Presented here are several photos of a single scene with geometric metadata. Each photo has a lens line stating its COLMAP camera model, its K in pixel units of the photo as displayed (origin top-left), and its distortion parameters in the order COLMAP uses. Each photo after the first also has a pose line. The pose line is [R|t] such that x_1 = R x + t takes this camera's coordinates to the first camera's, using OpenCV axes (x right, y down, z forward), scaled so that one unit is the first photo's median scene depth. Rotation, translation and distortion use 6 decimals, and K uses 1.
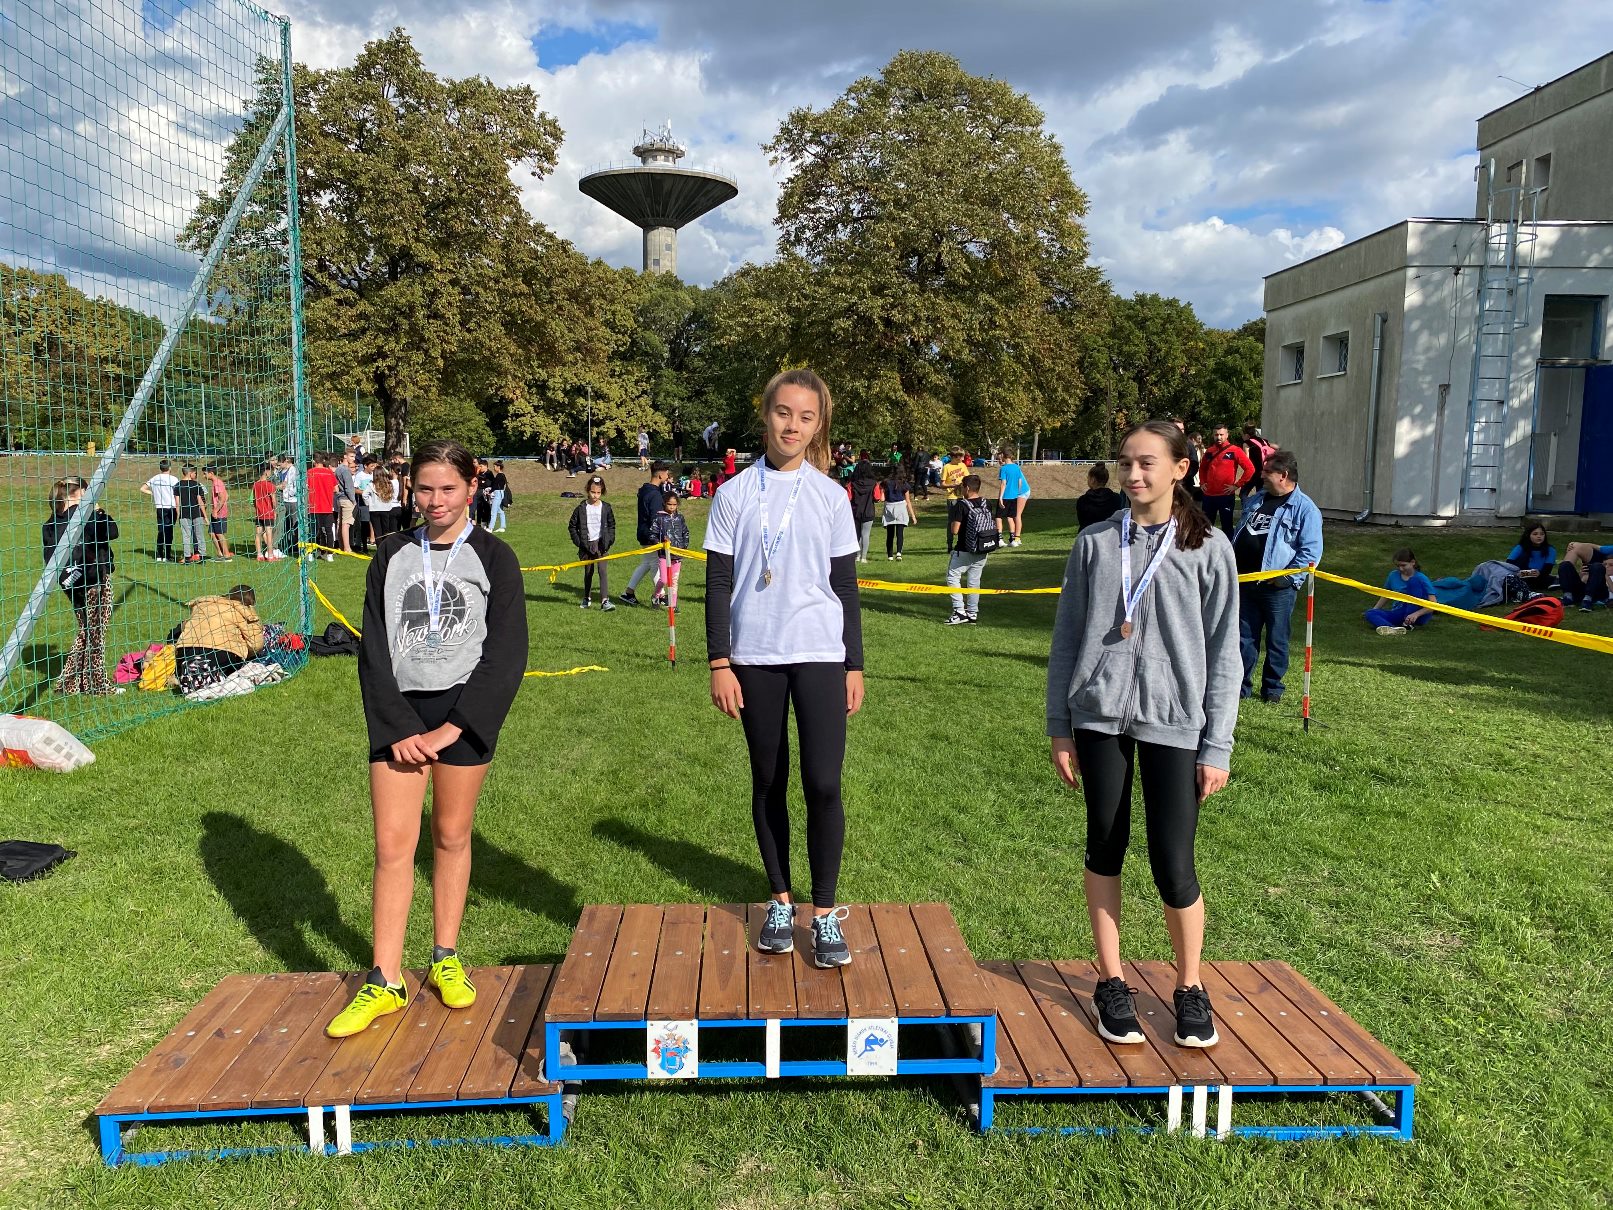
lens RADIAL K [[1212.7, 0, 802.9], [0, 1212.7, 626.3], [0, 0, 1]] dist [0.054966, -0.060131]
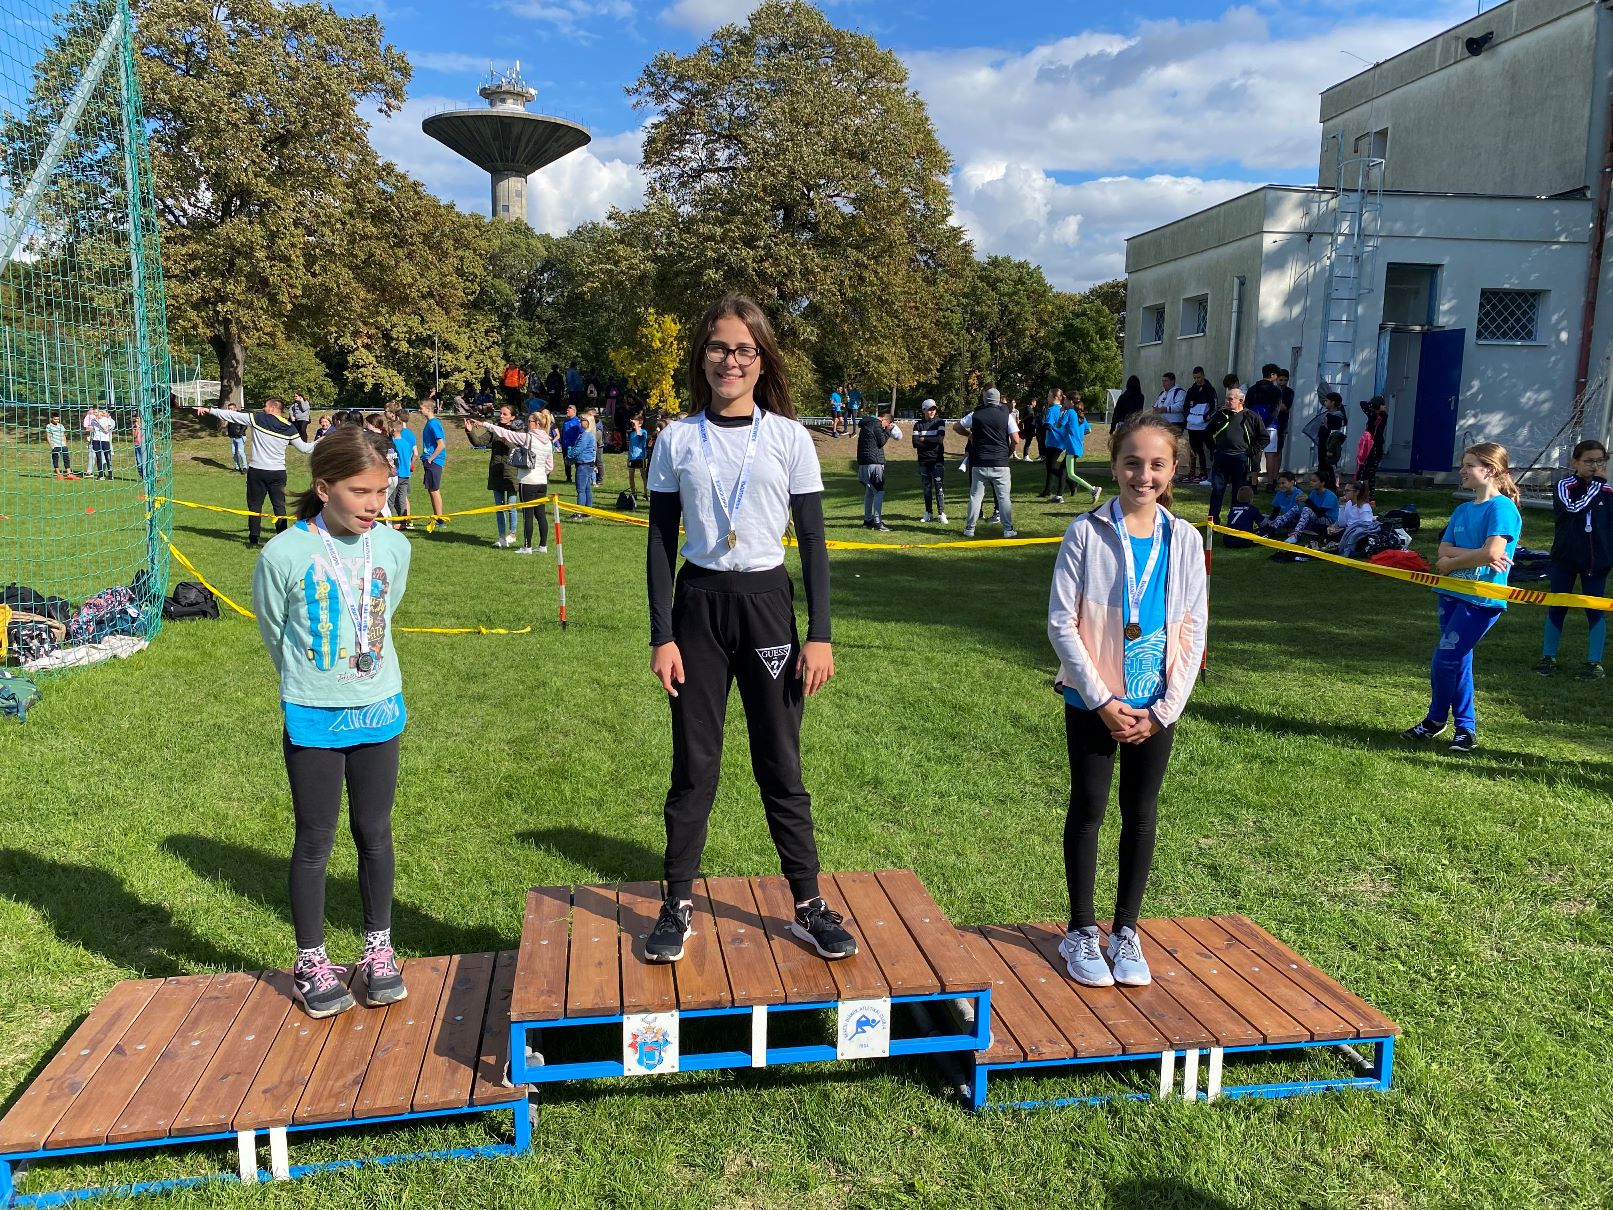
lens RADIAL K [[1217.9, 0, 807.4], [0, 1217.9, 609.6], [0, 0, 1]] dist [0.017088, -0.001212]
pose [[0.992359, -0.010712, 0.122919, -0.087162], [0.008186, 0.999745, 0.021036, 0.001994], [-0.123113, -0.019869, 0.992194, 0.071373]]
